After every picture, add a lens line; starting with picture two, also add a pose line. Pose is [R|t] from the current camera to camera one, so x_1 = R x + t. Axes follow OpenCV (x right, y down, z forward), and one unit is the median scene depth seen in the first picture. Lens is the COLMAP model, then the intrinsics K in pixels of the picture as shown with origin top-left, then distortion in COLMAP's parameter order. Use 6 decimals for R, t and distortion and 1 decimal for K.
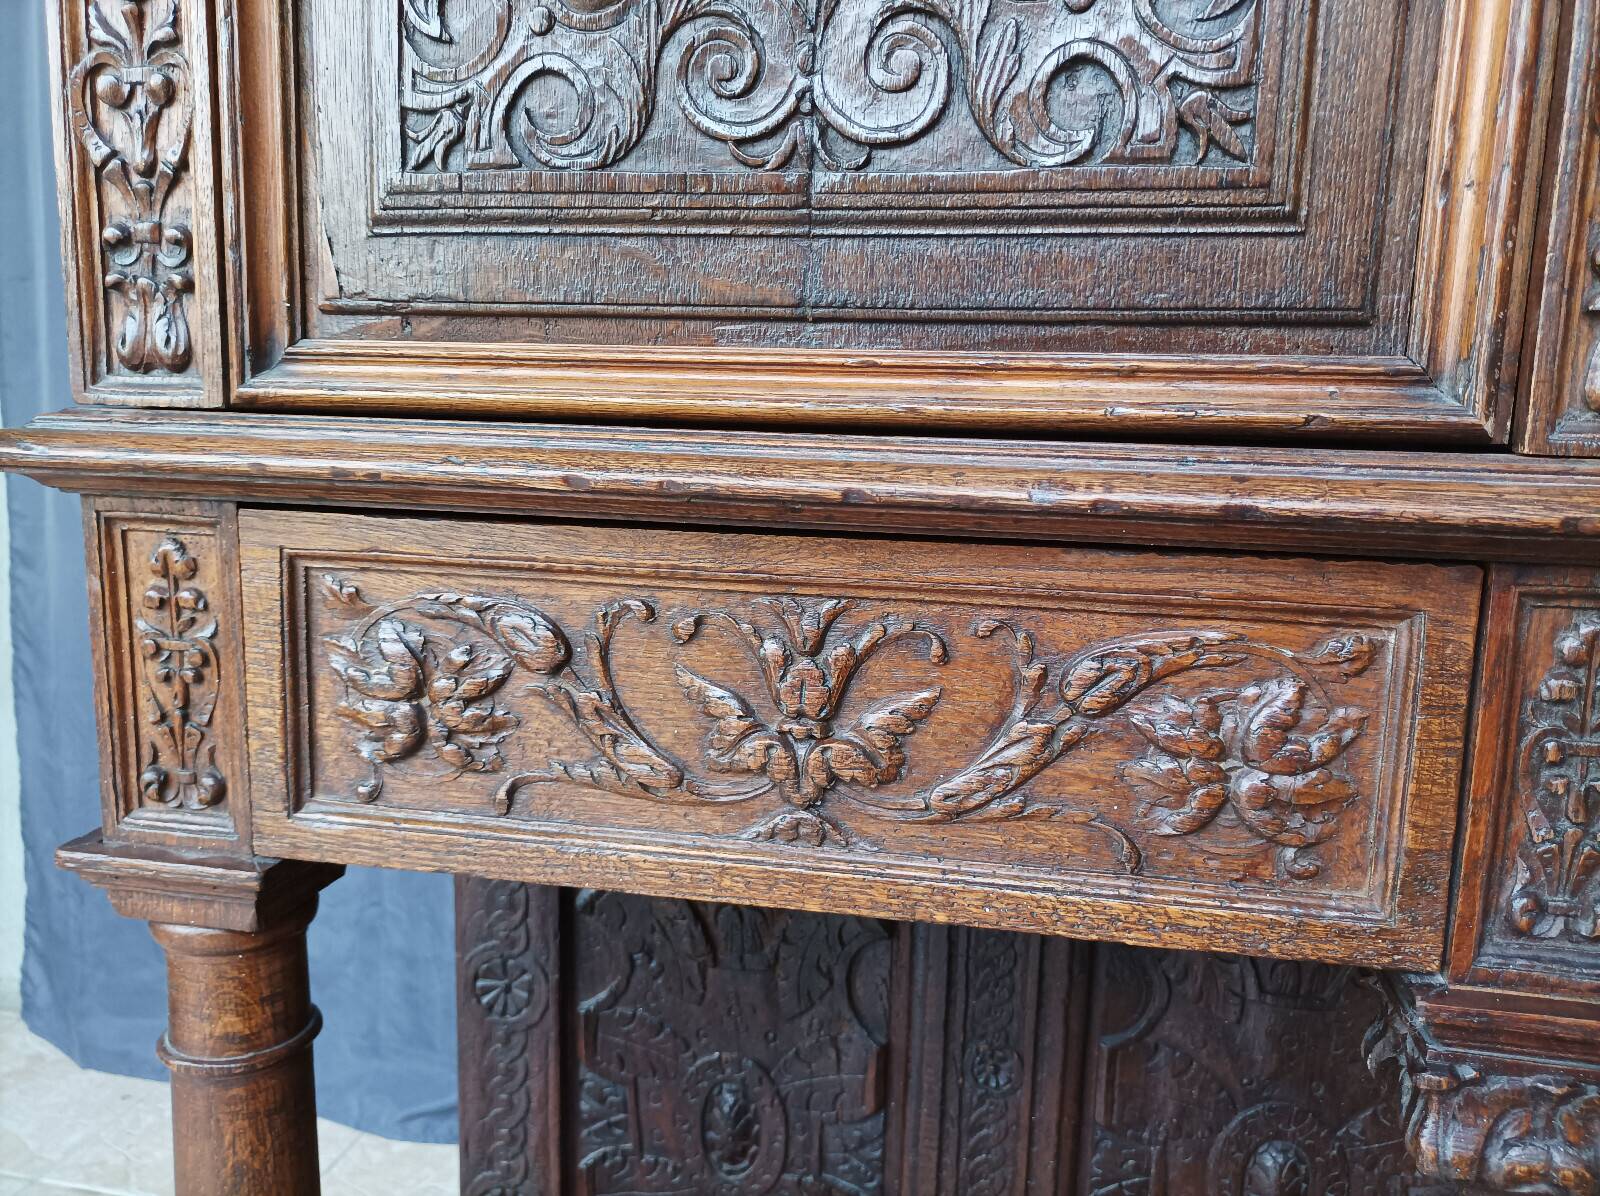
lens RADIAL K [[1205.4, 0, 799.2], [0, 1205.4, 589.7], [0, 0, 1]] dist [0.006488, 0.003632]
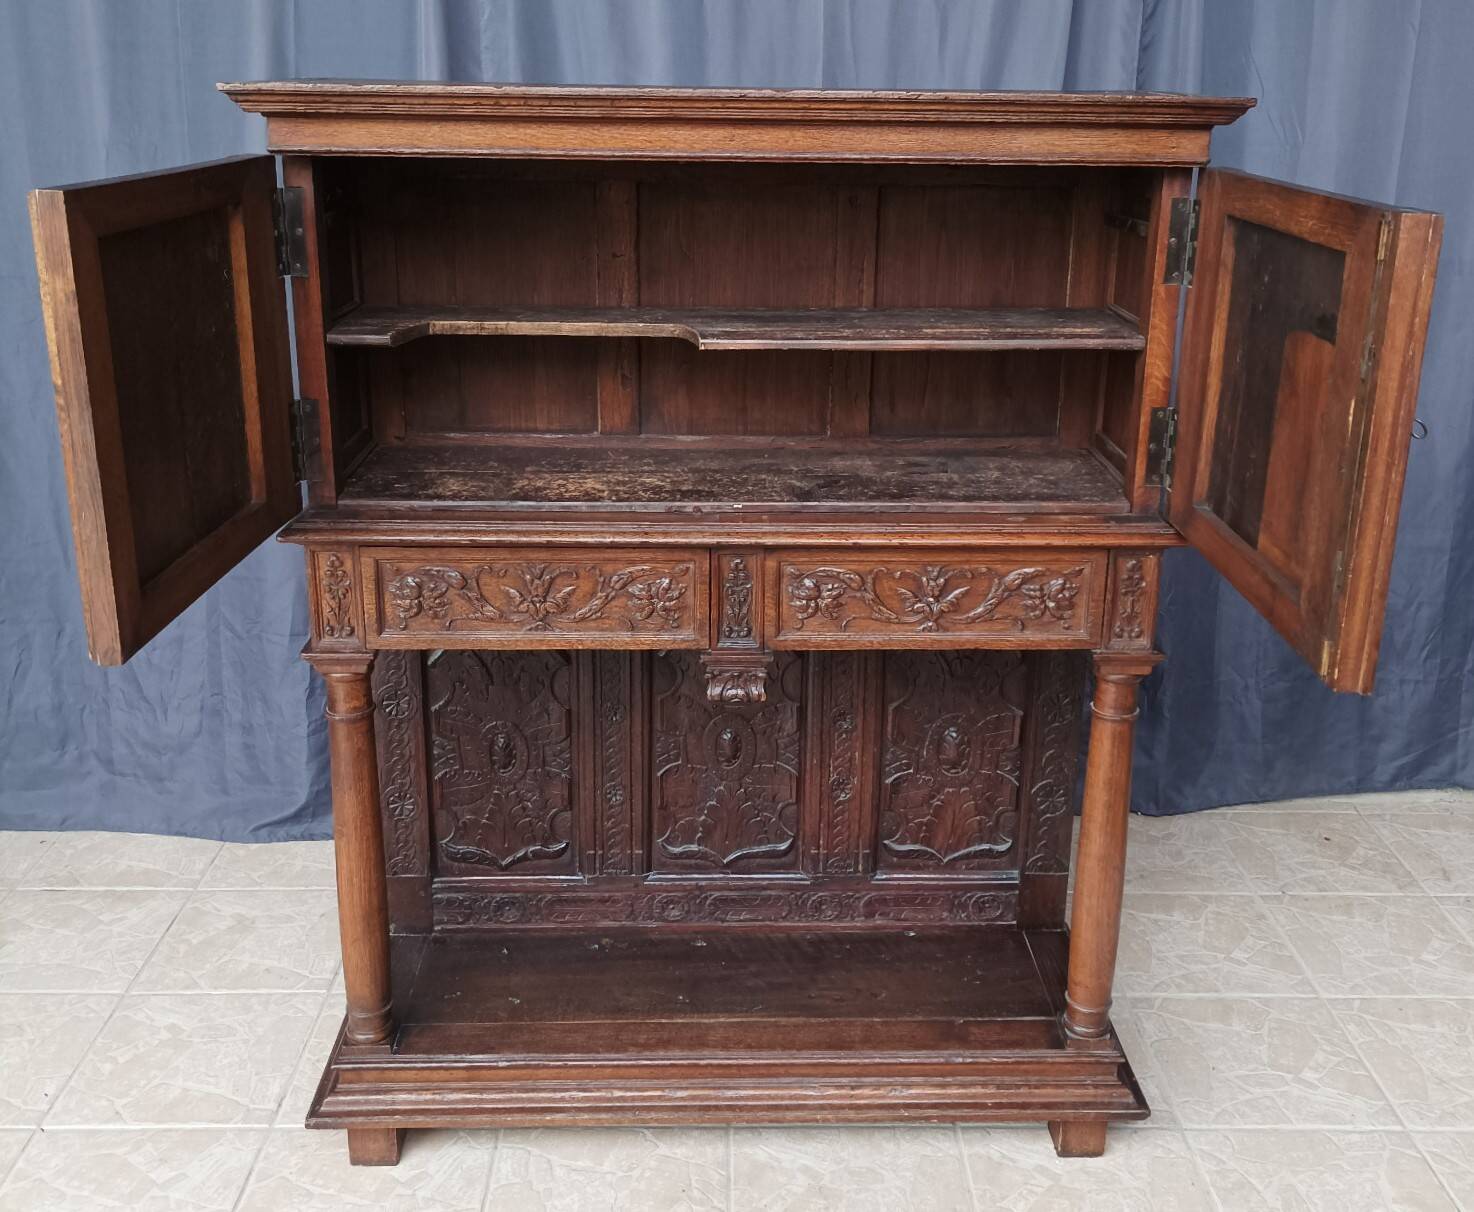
lens RADIAL K [[1536.1, 0, 759.2], [0, 1536.1, 525.4], [0, 0, 1]] dist [0.030384, 0.000000]
pose [[0.977094, -0.073996, 0.199531, -0.241266], [0.042646, 0.986666, 0.157070, -0.762659], [-0.208493, -0.144962, 0.967221, -3.393399]]
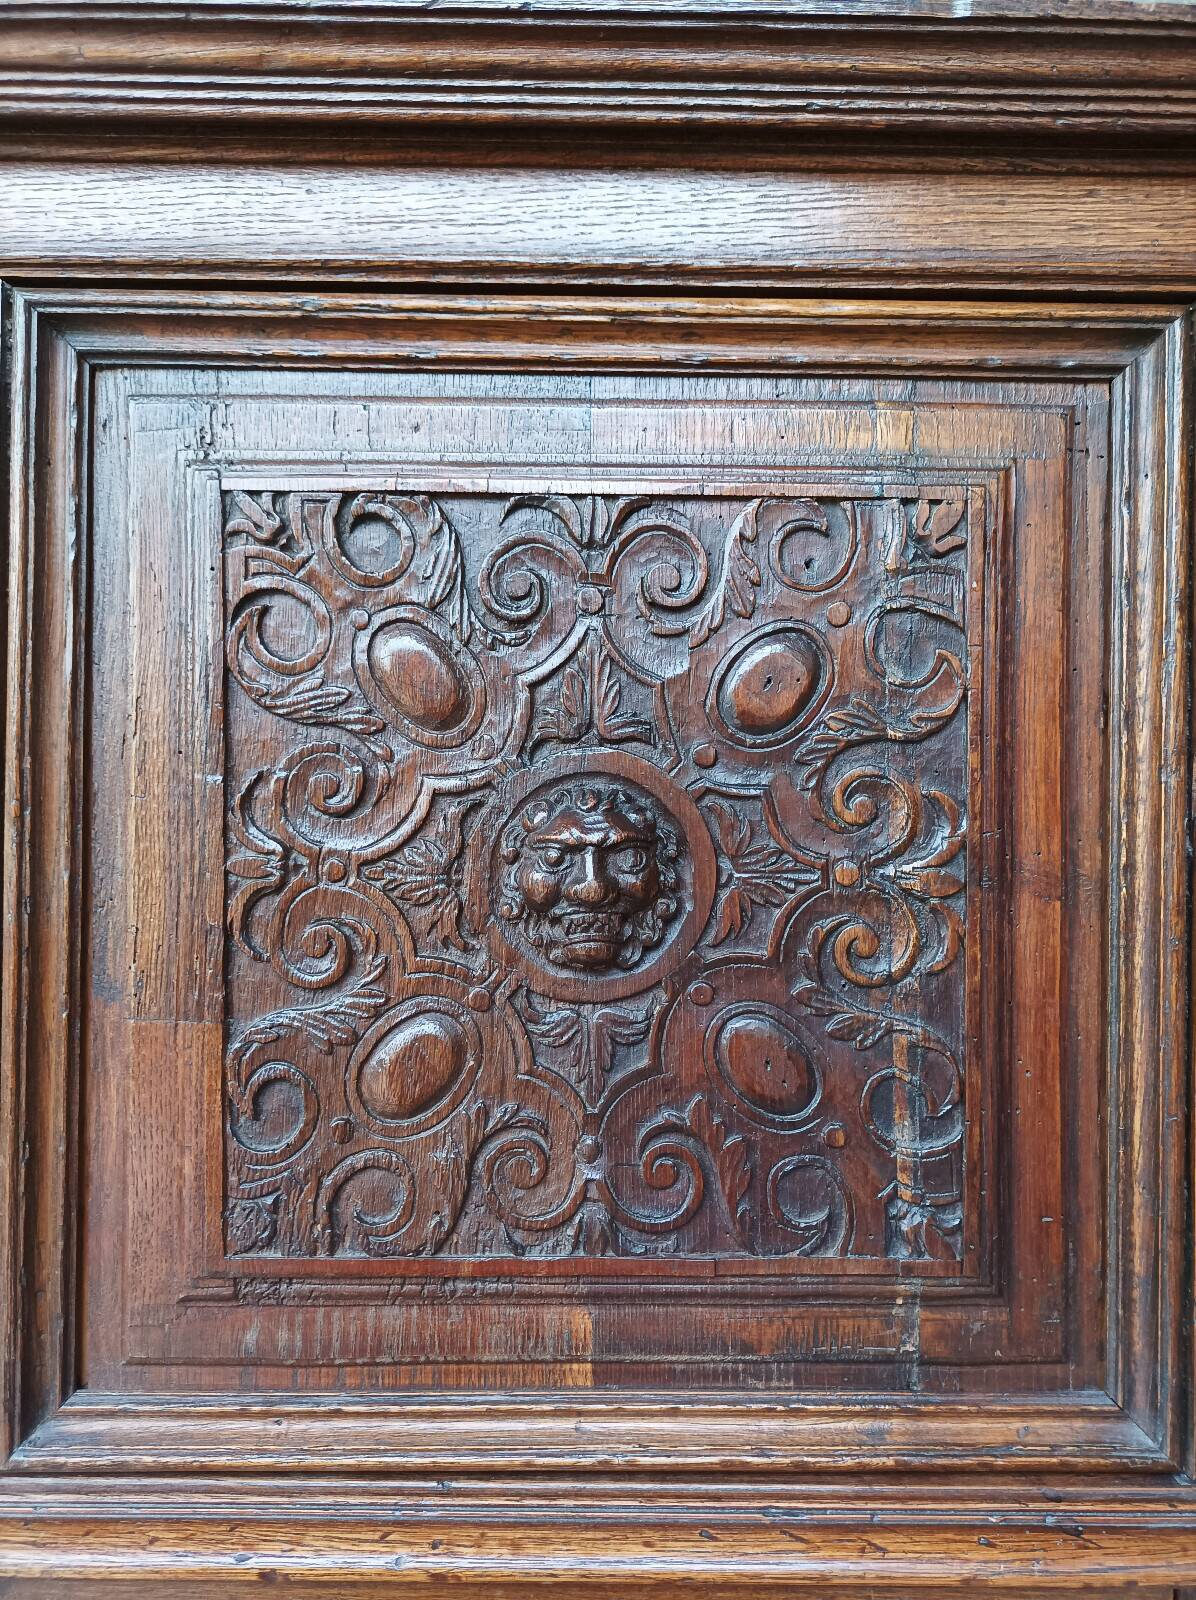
lens RADIAL K [[1205.4, 0, 628.3], [0, 1205.4, 806.5], [0, 0, 1]] dist [0.006488, 0.003632]
pose [[0.982338, -0.012157, 0.186721, 0.987468], [0.041300, 0.987364, -0.152992, -0.456897], [-0.182502, 0.158001, 0.970427, -0.337895]]
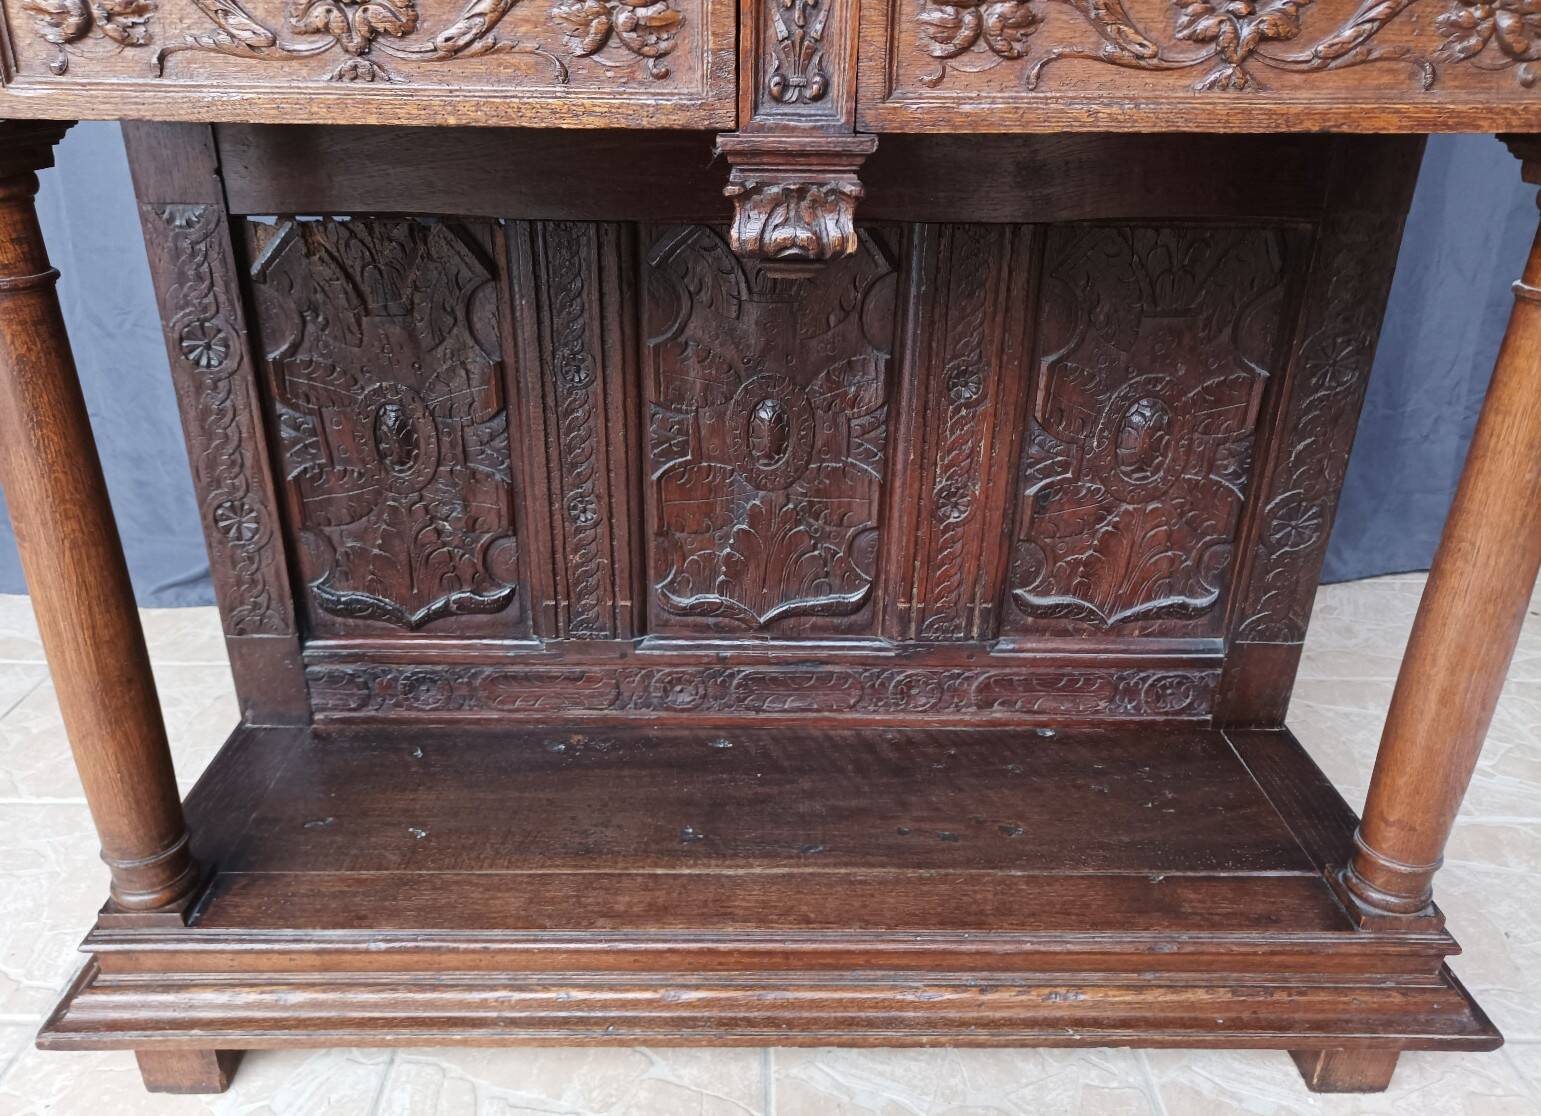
lens RADIAL K [[1203.0, 0, 751.4], [0, 1203.0, 595.5], [0, 0, 1]] dist [0.023066, -0.019928]
pose [[0.981695, -0.096443, 0.164238, 0.179212], [0.042674, 0.951773, 0.303820, 0.391742], [-0.185619, -0.291250, 0.938466, -0.778613]]
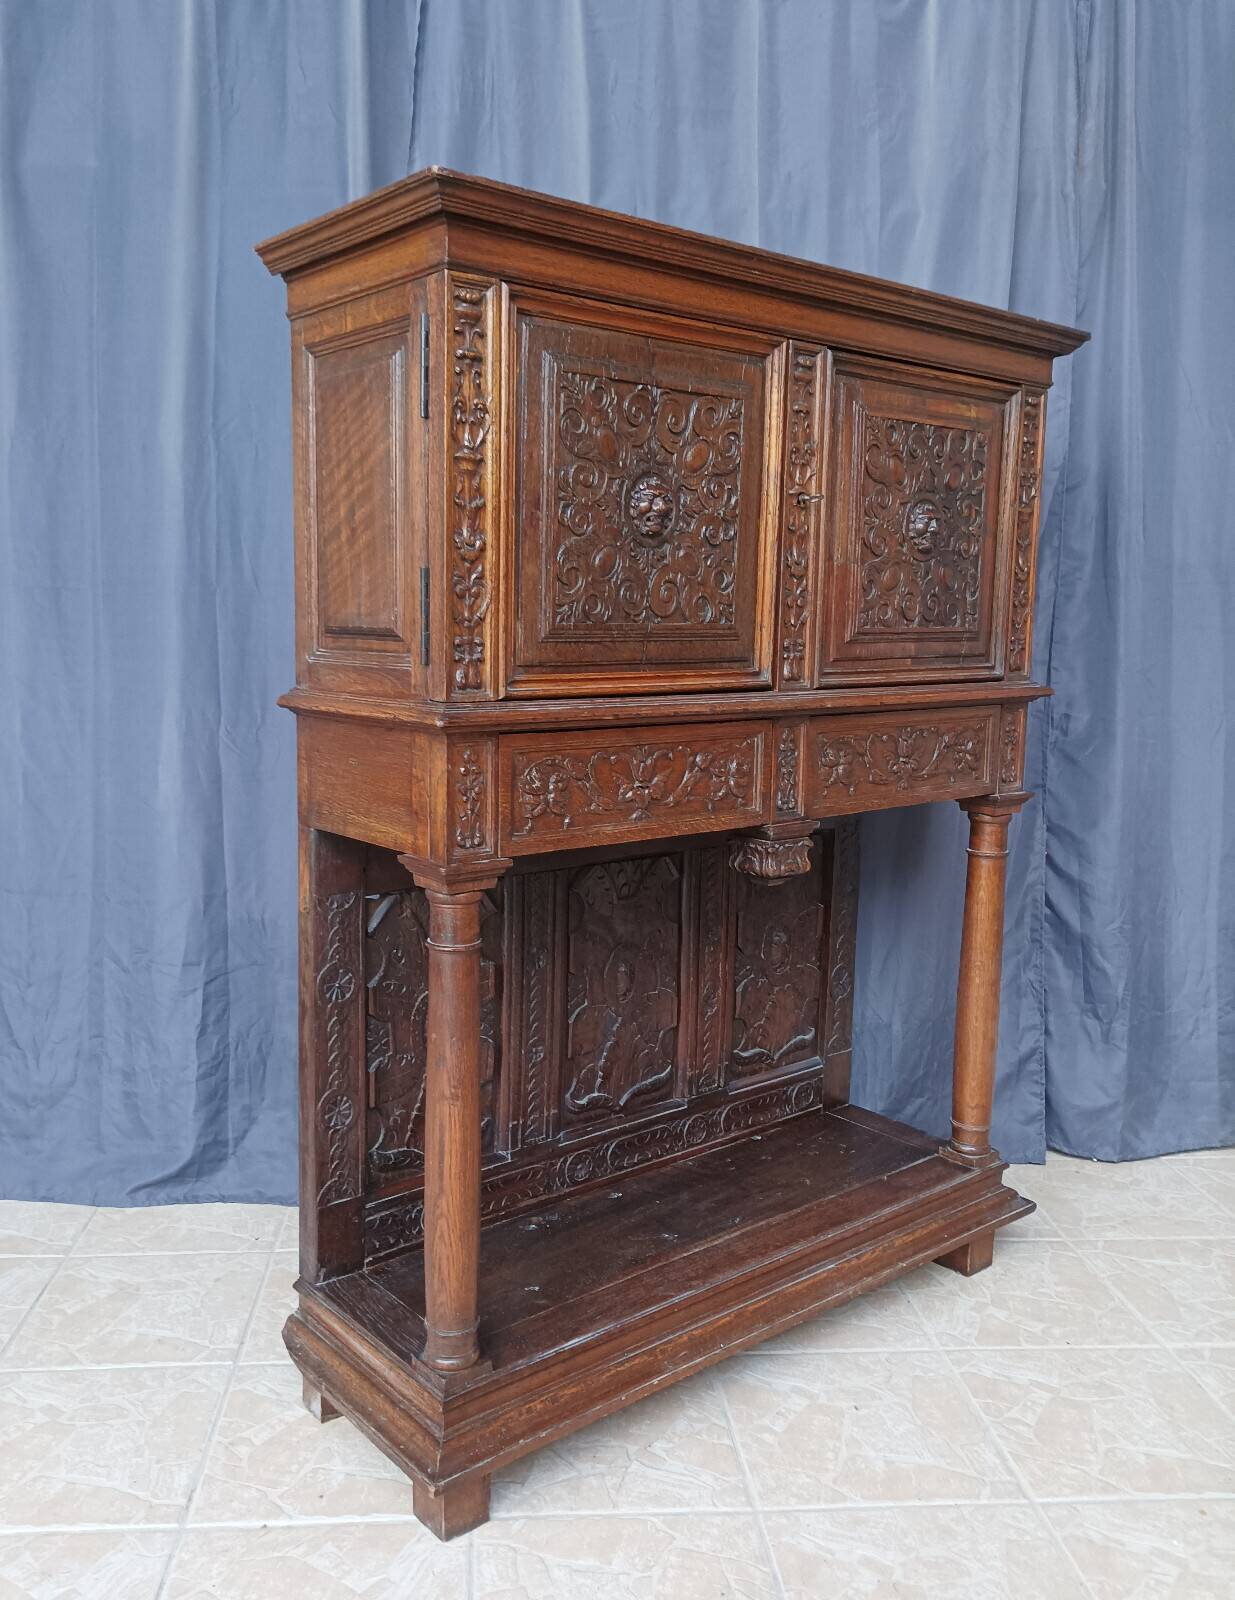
lens RADIAL K [[1351.5, 0, 582.1], [0, 1351.5, 786.5], [0, 0, 1]] dist [0.055751, 0.001838]
pose [[0.644558, -0.115536, 0.755776, -2.889444], [0.115602, 0.991878, 0.053039, -0.095328], [-0.755766, 0.053183, 0.652679, -1.296085]]
